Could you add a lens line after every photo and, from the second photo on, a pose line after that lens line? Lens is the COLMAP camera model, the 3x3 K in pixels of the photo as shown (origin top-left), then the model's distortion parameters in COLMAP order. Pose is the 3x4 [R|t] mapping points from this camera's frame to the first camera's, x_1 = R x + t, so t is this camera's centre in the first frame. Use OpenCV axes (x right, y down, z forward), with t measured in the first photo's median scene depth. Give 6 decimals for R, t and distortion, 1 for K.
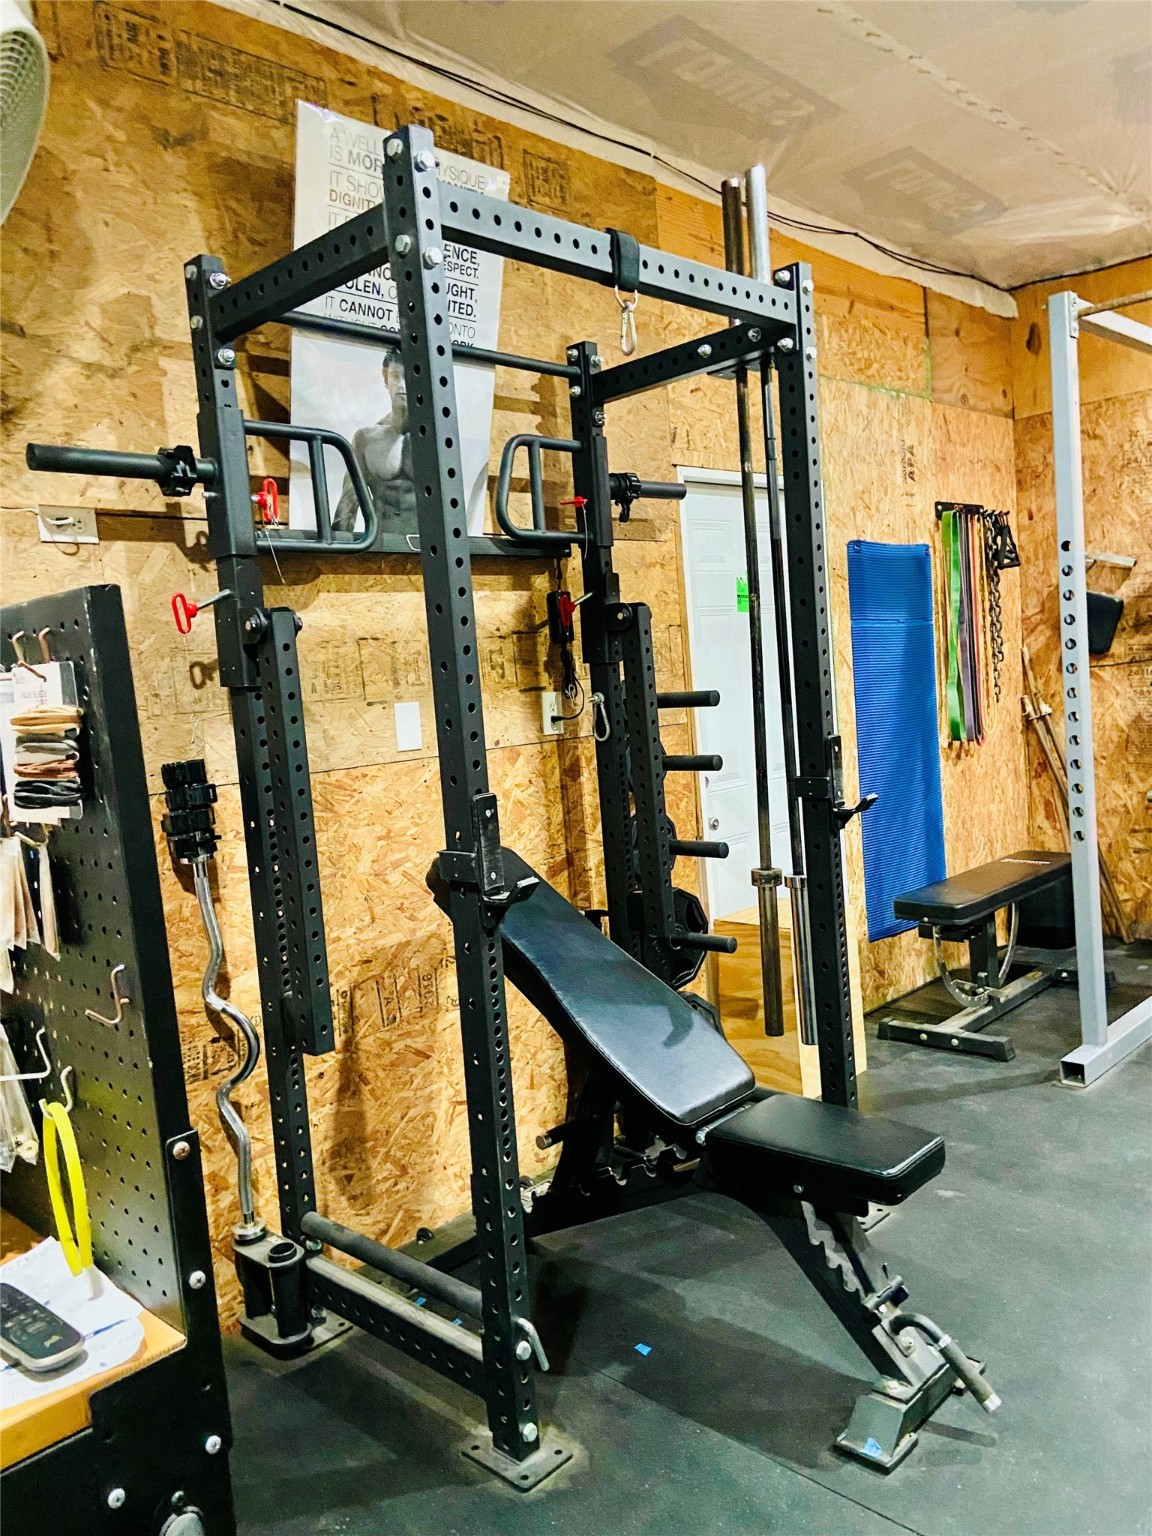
lens RADIAL K [[1162.3, 0, 571.5], [0, 1162.3, 766.4], [0, 0, 1]] dist [0.100376, -0.108367]
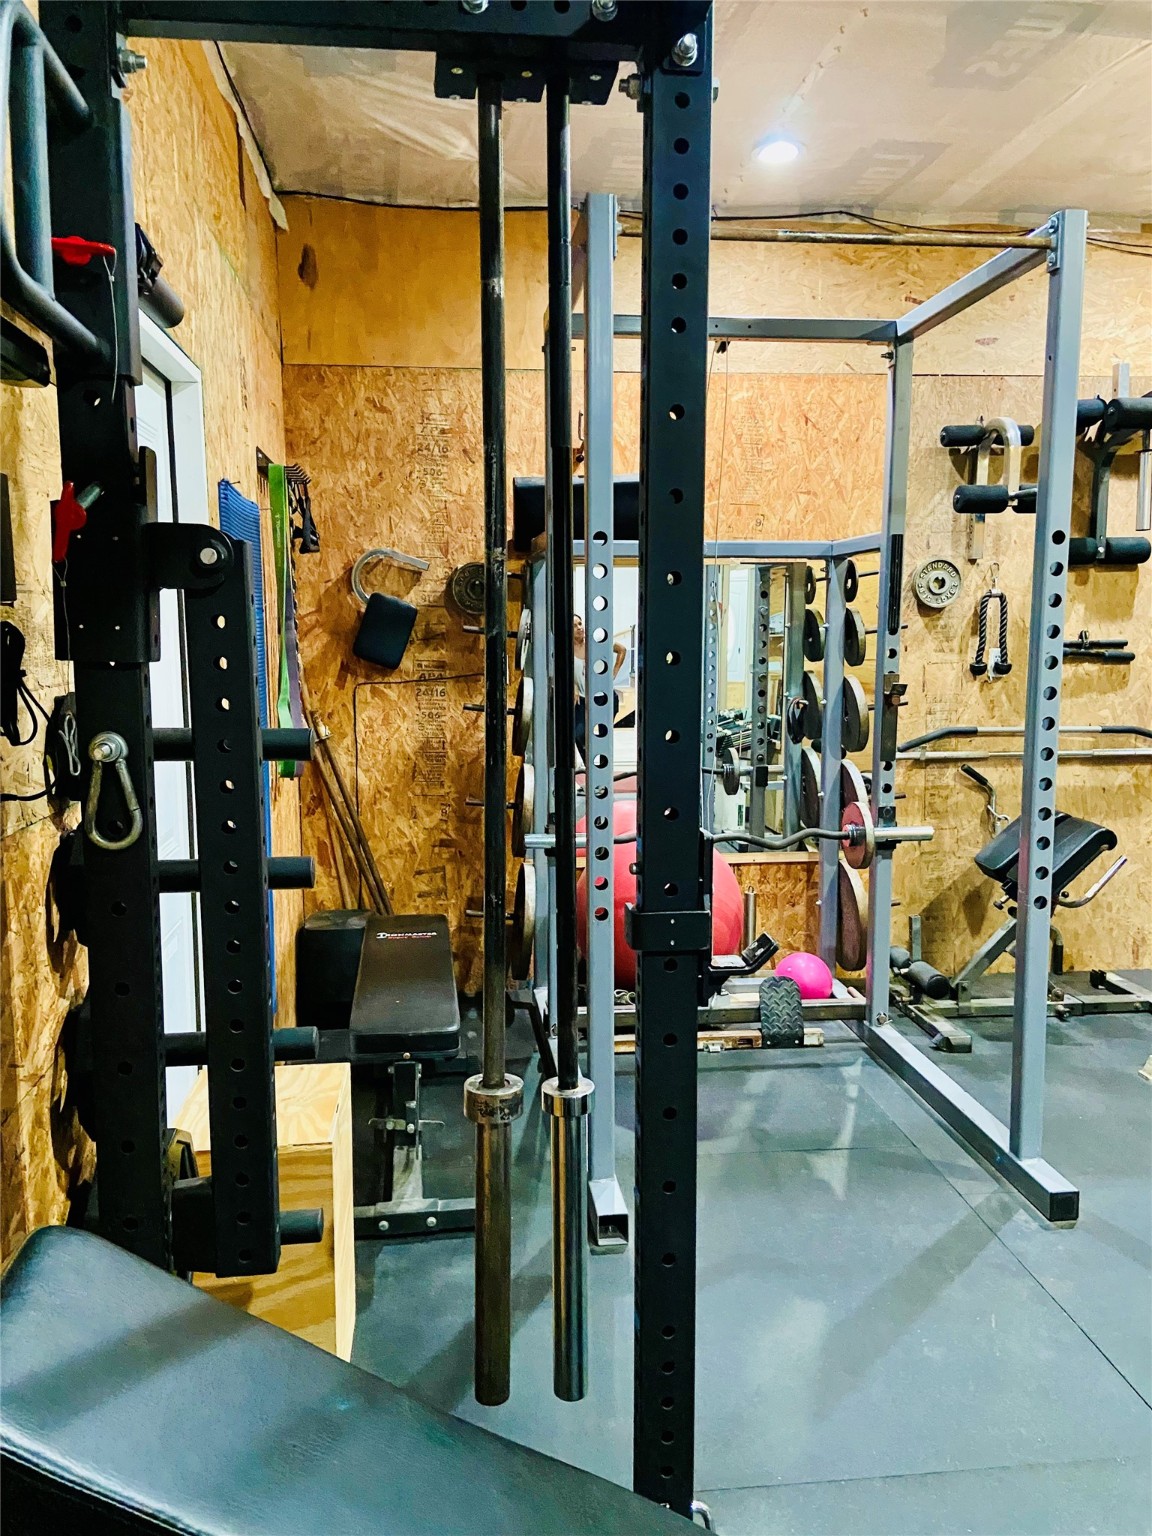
lens RADIAL K [[1162.3, 0, 566.7], [0, 1162.3, 764.5], [0, 0, 1]] dist [0.100376, -0.108367]
pose [[0.626254, -0.020349, 0.779353, -0.128174], [0.010329, 0.999788, 0.017805, -0.039794], [-0.779550, -0.003100, 0.626332, 0.373841]]
